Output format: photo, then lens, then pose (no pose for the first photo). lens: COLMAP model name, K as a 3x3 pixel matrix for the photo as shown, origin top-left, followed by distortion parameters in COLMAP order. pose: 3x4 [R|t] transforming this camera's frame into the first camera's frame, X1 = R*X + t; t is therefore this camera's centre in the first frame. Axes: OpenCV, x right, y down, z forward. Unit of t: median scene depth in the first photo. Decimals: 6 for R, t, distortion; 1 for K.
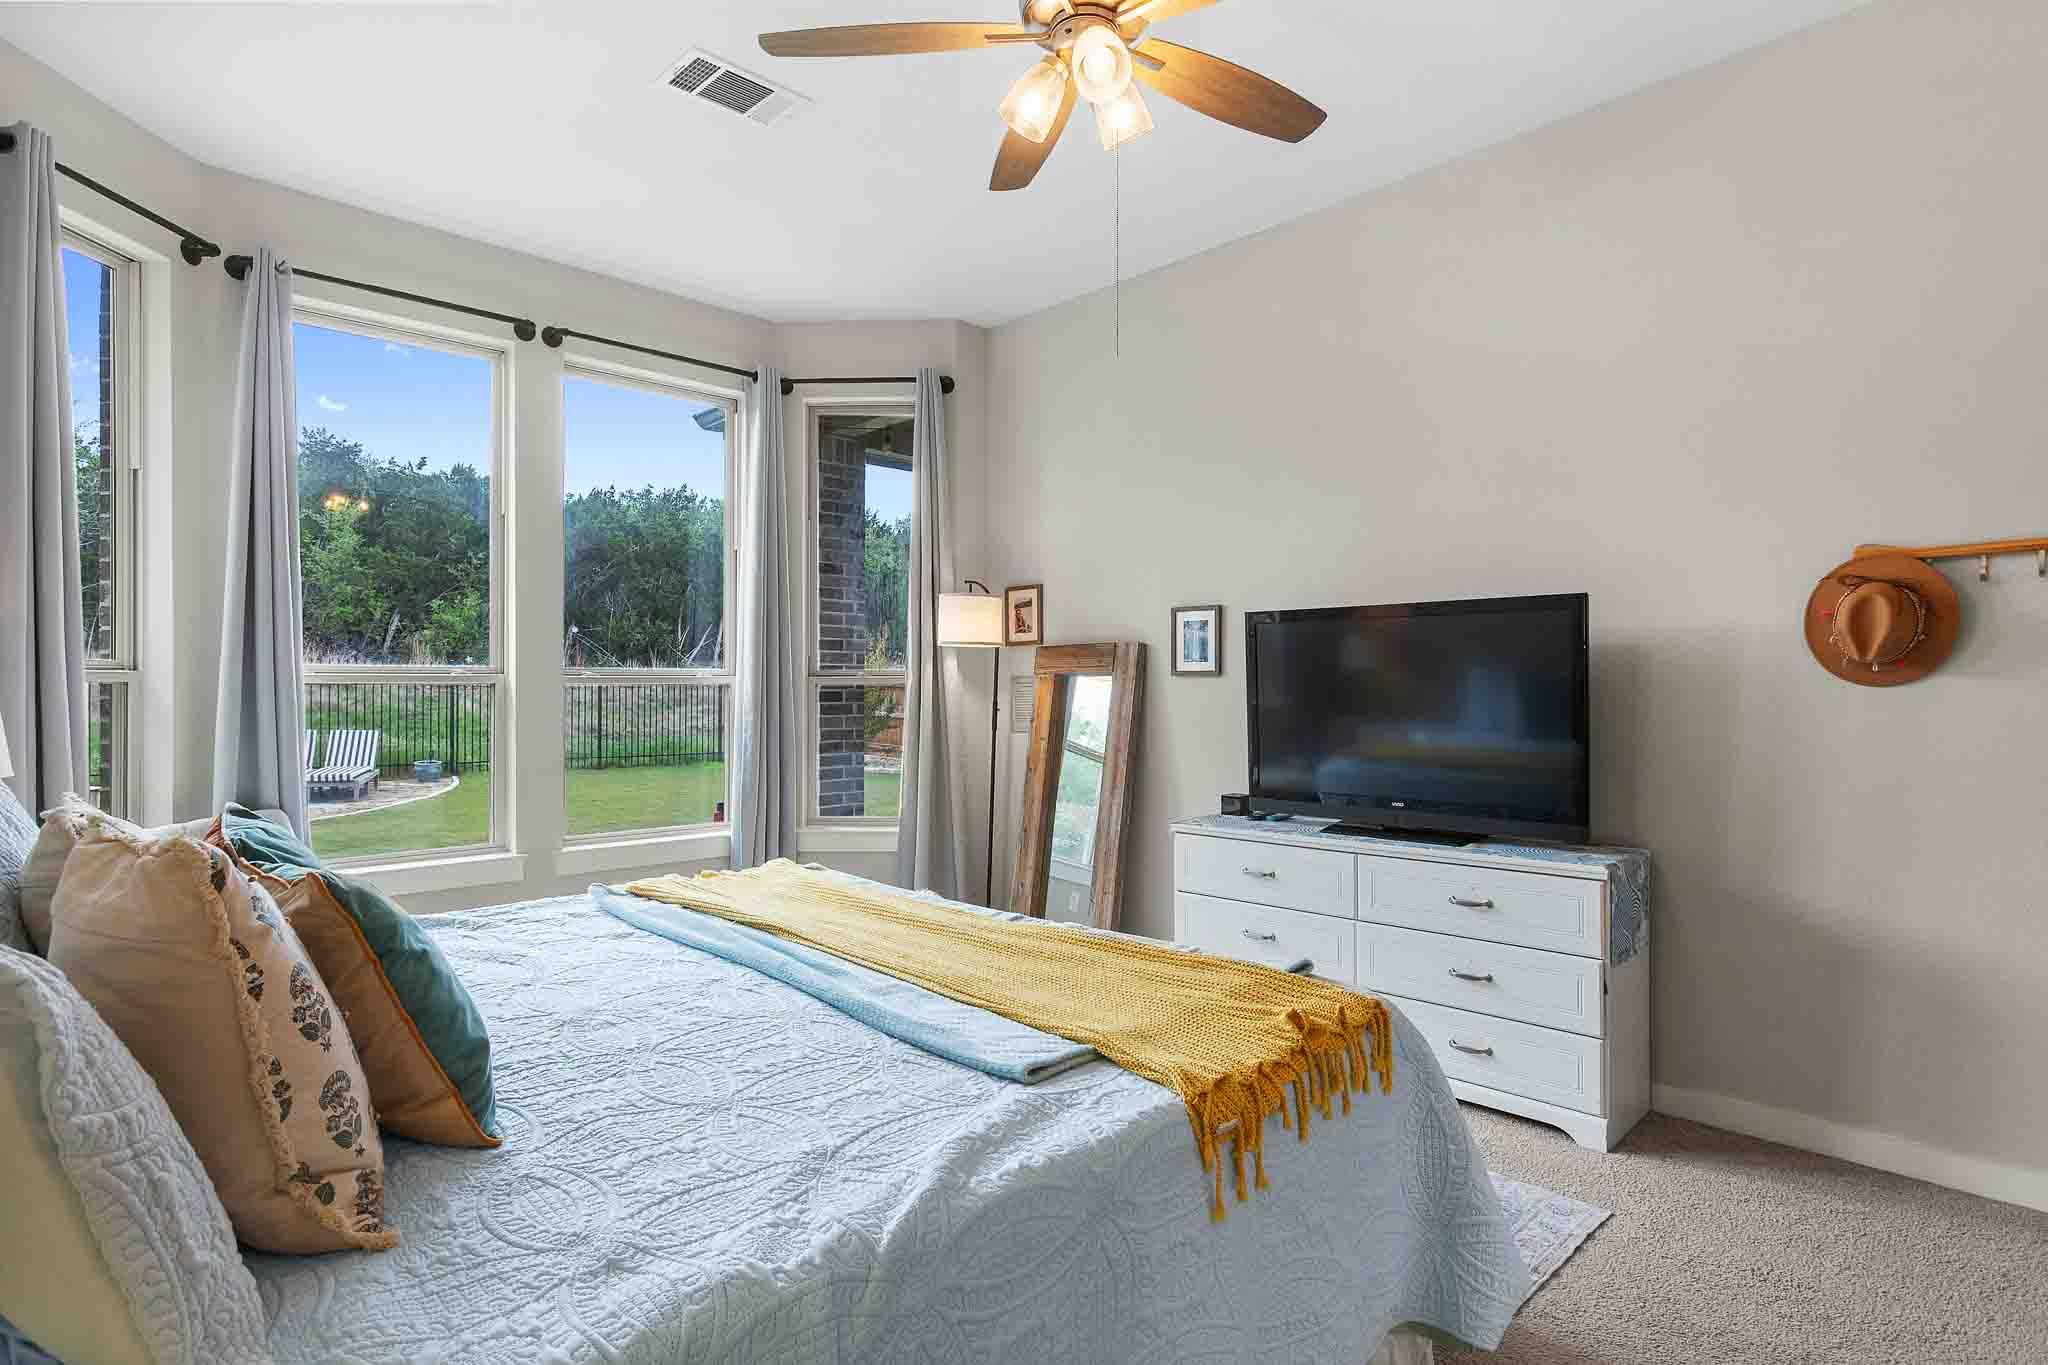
lens RADIAL K [[1040.4, 0, 999.8], [0, 1040.4, 705.8], [0, 0, 1]] dist [-0.009986, 0.000472]
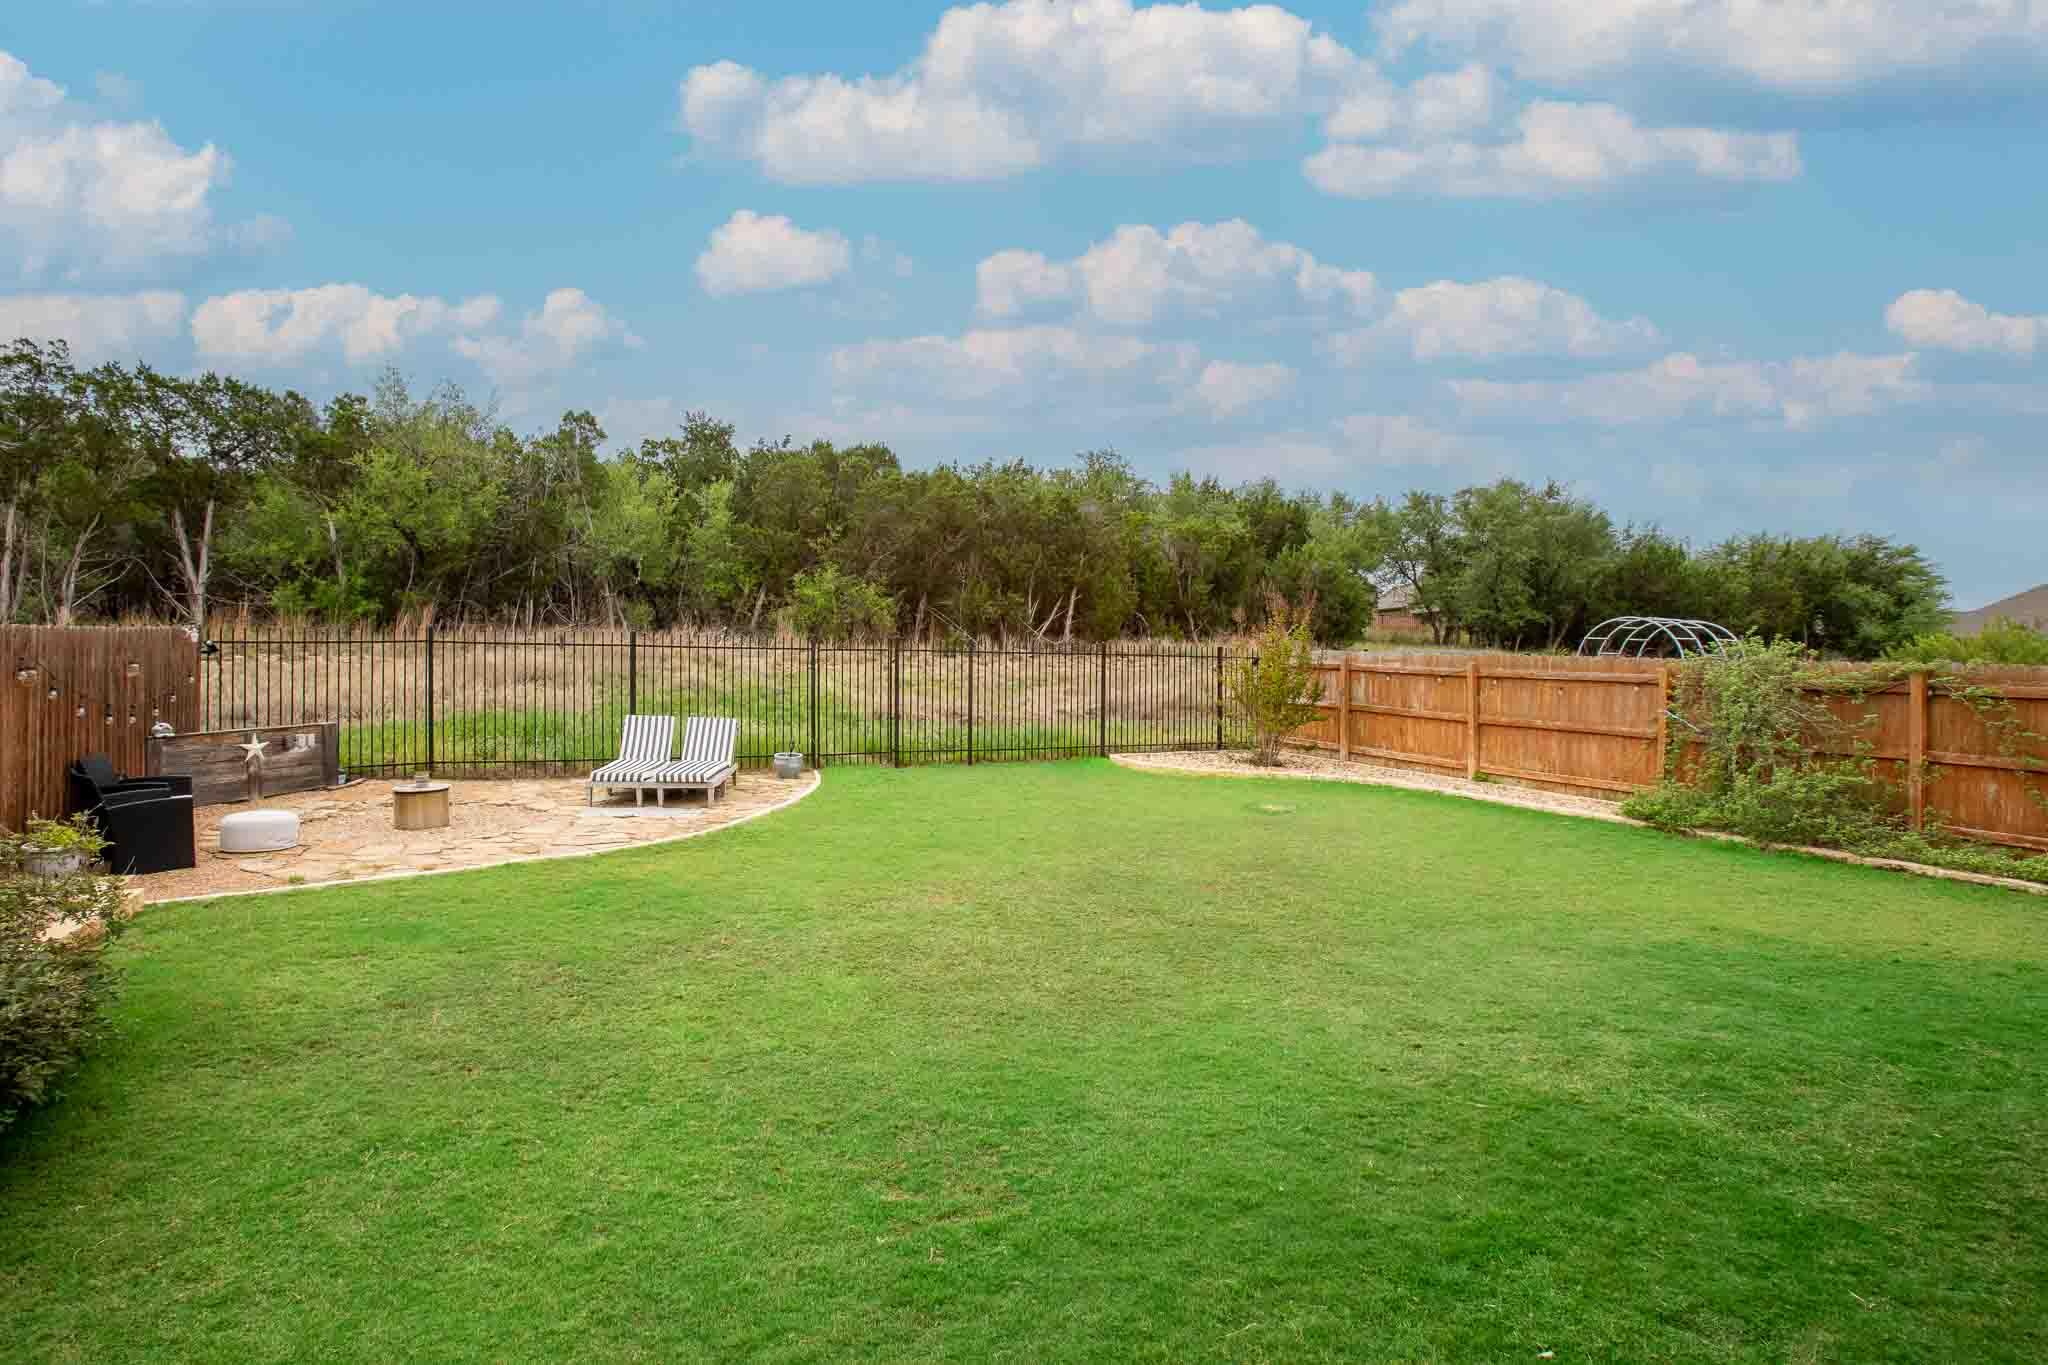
lens RADIAL K [[953.3, 0, 972.9], [0, 953.3, 682.5], [0, 0, 1]] dist [-0.054488, 0.010948]
pose [[0.950596, 0.011090, -0.310233, -0.101734], [-0.008291, 0.999912, 0.010342, -0.009330], [0.310321, -0.007259, 0.950604, 0.187333]]
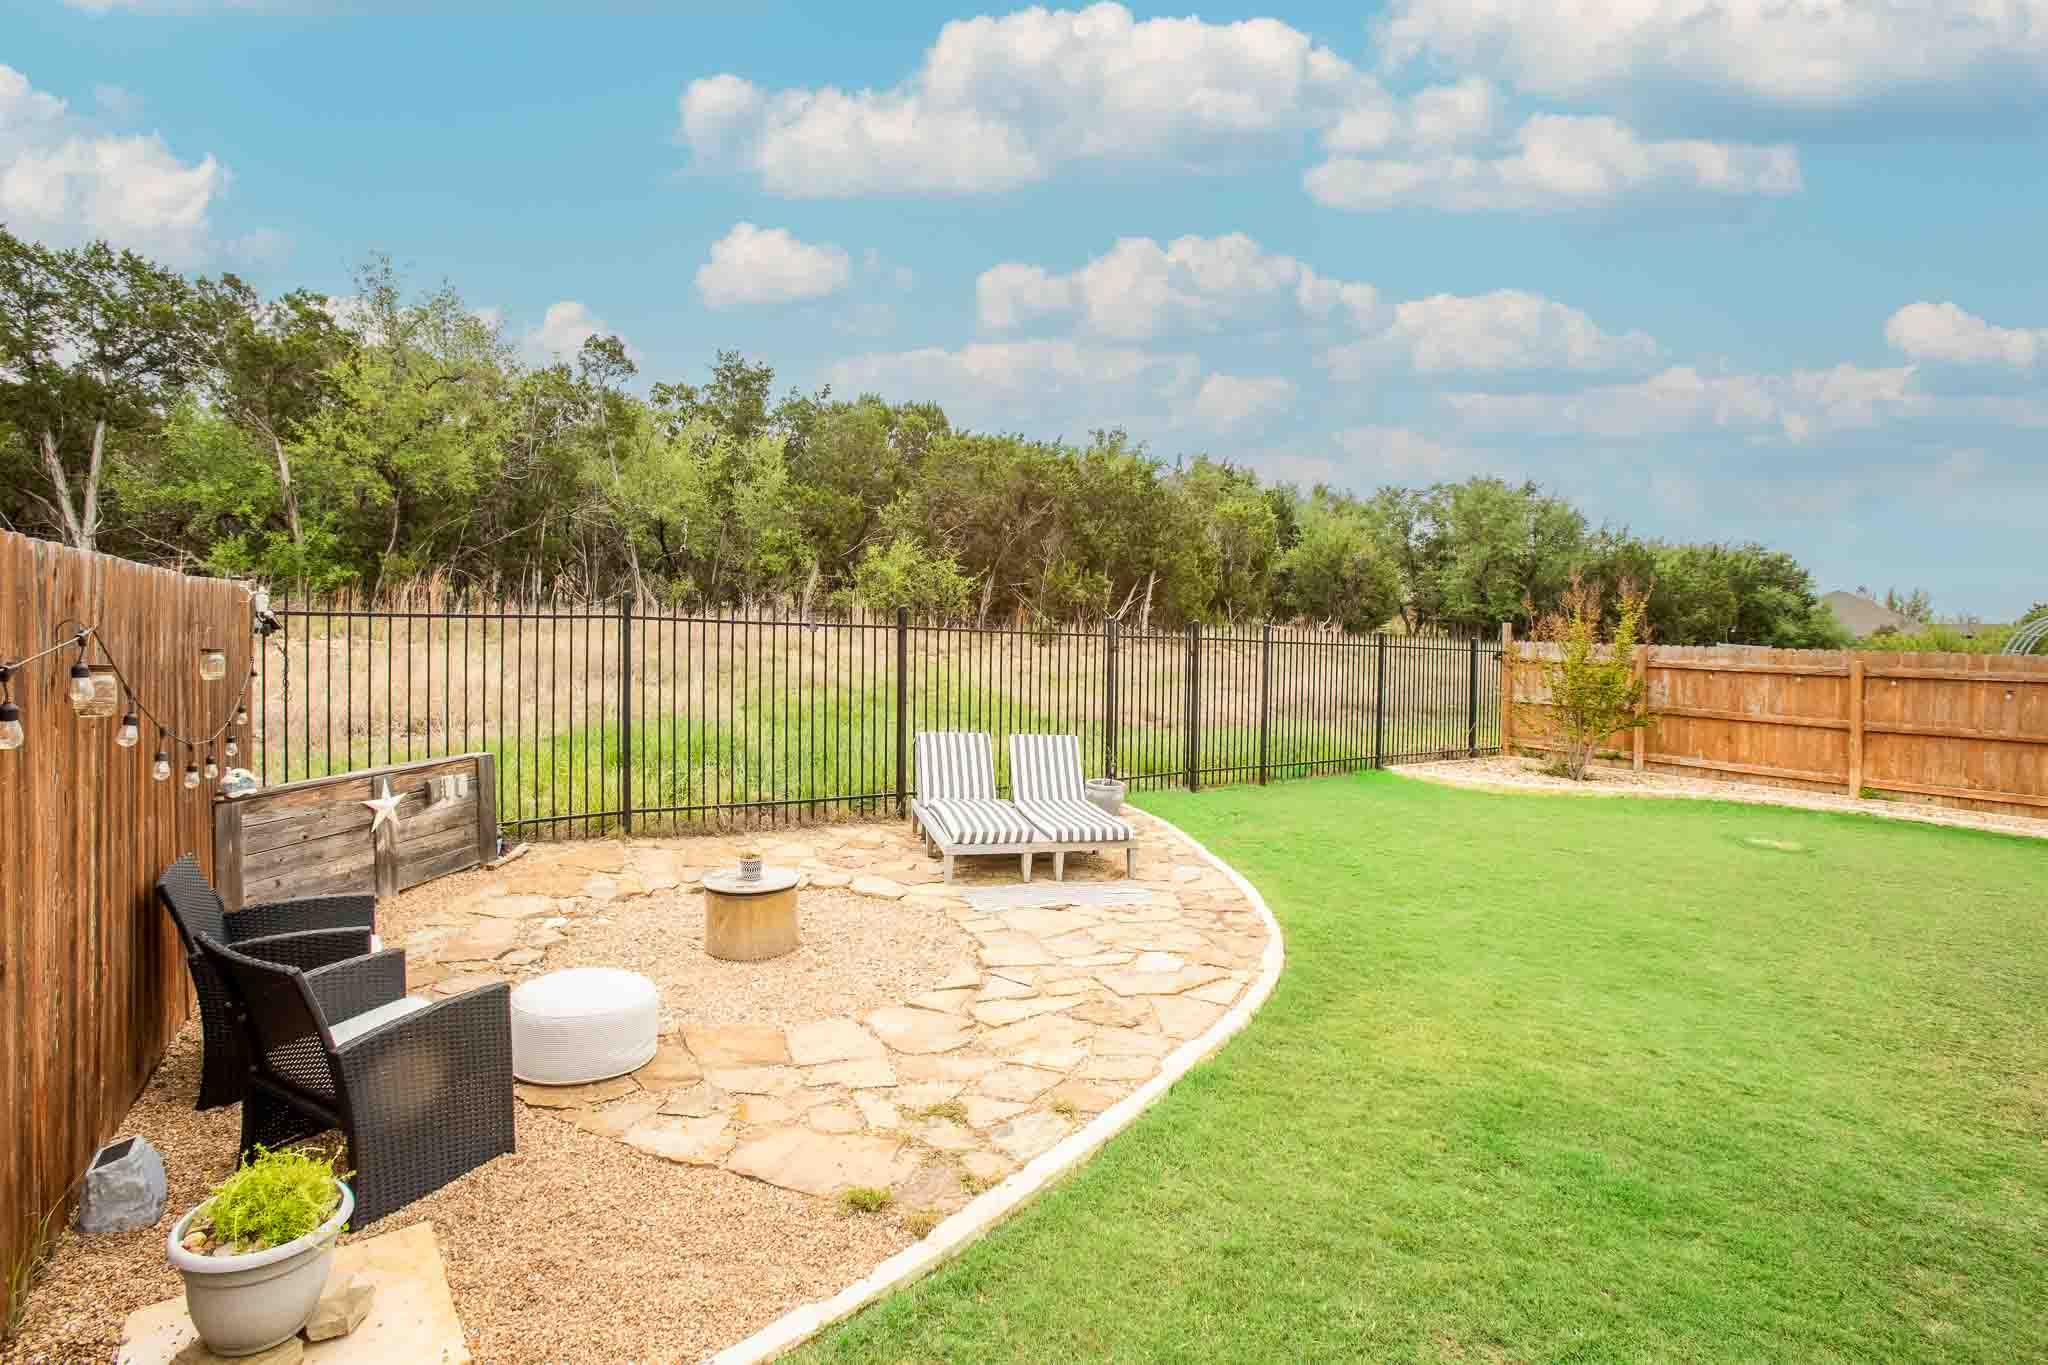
lens RADIAL K [[953.3, 0, 1014.5], [0, 953.3, 685.3], [0, 0, 1]] dist [-0.054488, 0.010948]
pose [[0.987294, 0.016458, -0.158048, -0.319060], [-0.013098, 0.999666, 0.022273, -0.009858], [0.158362, -0.019920, 0.987180, 0.269104]]
